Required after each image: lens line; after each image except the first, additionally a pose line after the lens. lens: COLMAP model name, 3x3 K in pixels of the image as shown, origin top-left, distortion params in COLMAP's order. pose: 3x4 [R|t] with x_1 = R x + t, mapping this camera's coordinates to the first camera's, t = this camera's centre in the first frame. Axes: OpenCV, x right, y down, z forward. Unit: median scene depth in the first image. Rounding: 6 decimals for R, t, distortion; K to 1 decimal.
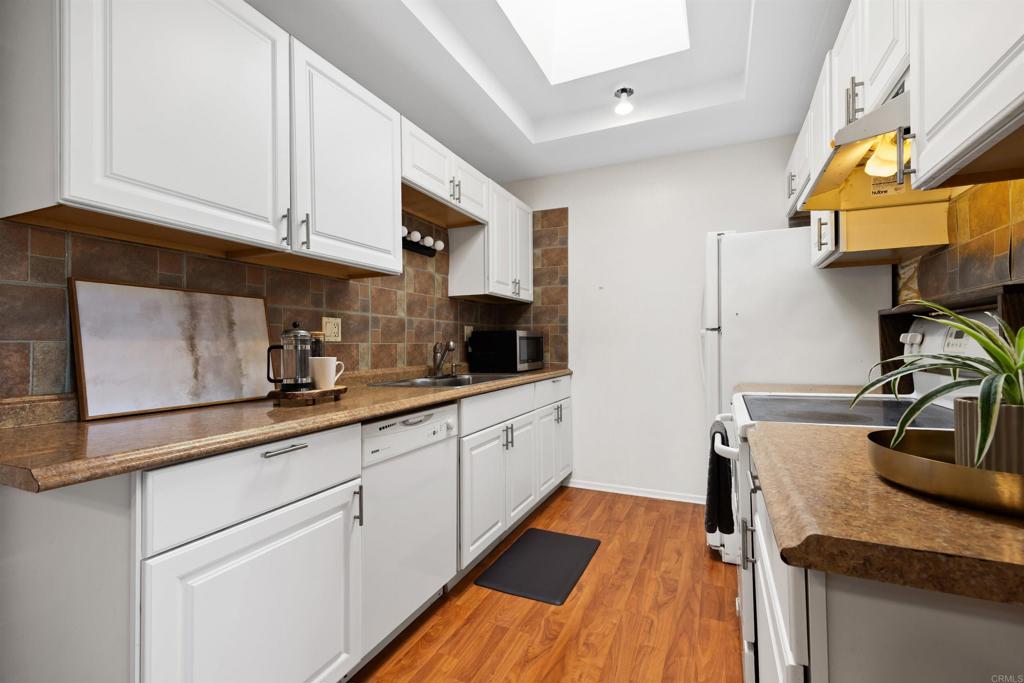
lens RADIAL K [[443.5, 0, 514.2], [0, 443.5, 338.2], [0, 0, 1]] dist [0.012708, 0.000368]
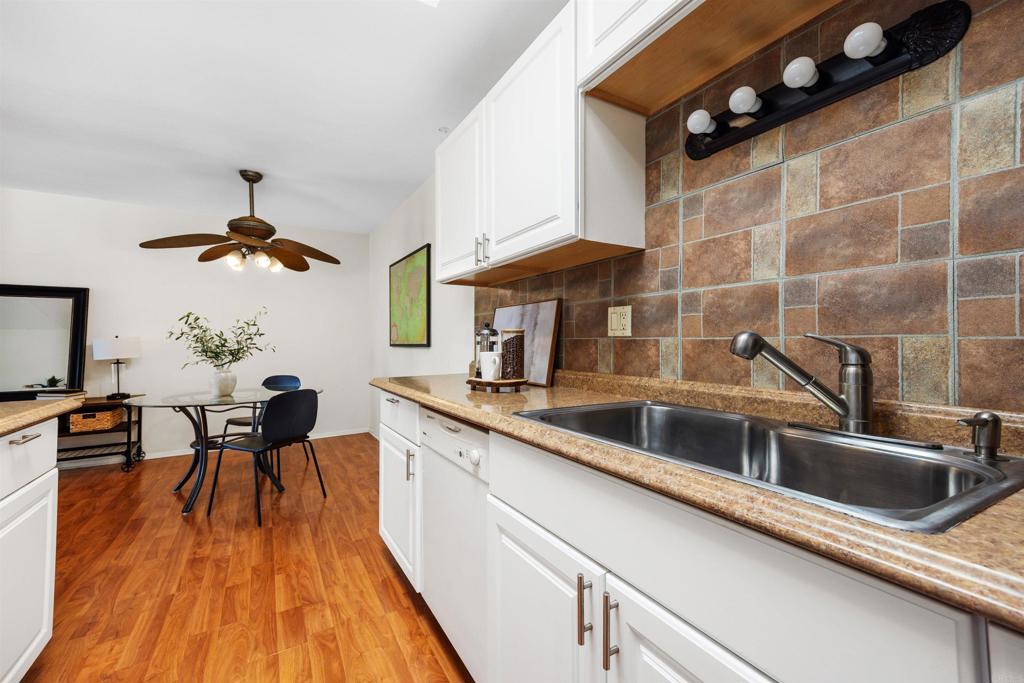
lens RADIAL K [[416.3, 0, 514.0], [0, 416.3, 340.6], [0, 0, 1]] dist [0.011994, -0.000079]
pose [[-0.564619, 0.000544, -0.825352, 0.265311], [0.011239, 0.999912, -0.007030, 0.015223], [0.825275, -0.013246, -0.564575, 1.070300]]
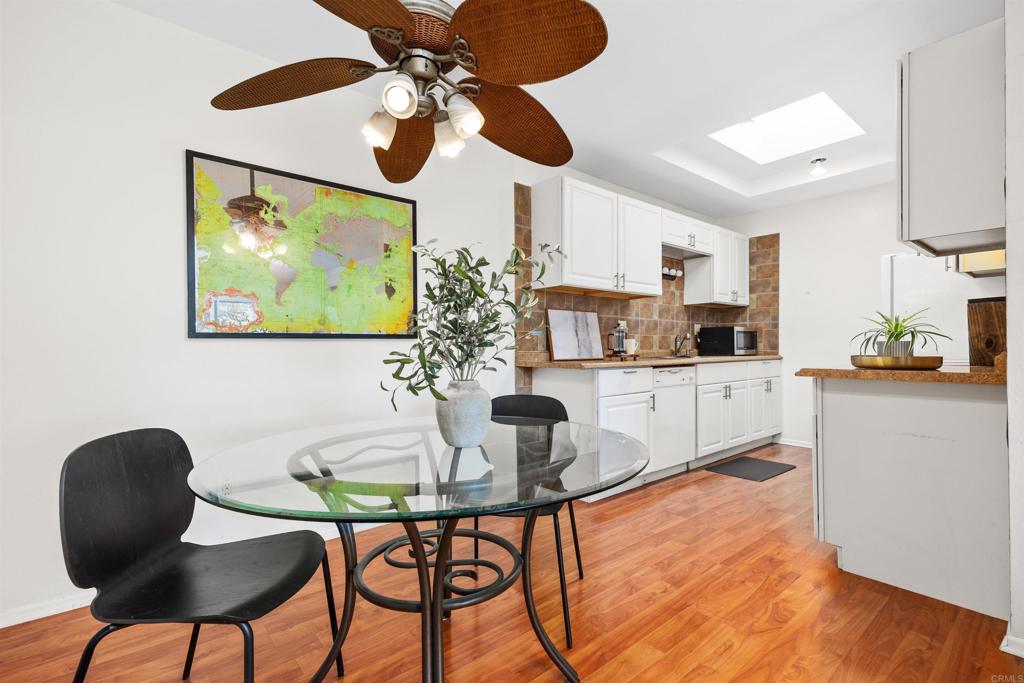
lens RADIAL K [[443.5, 0, 509.6], [0, 443.5, 349.1], [0, 0, 1]] dist [0.012708, 0.000368]
pose [[0.888614, 0.004054, -0.458638, 0.023874], [0.004594, 0.999832, 0.017740, 0.032462], [0.458633, -0.017871, 0.888446, -0.752345]]
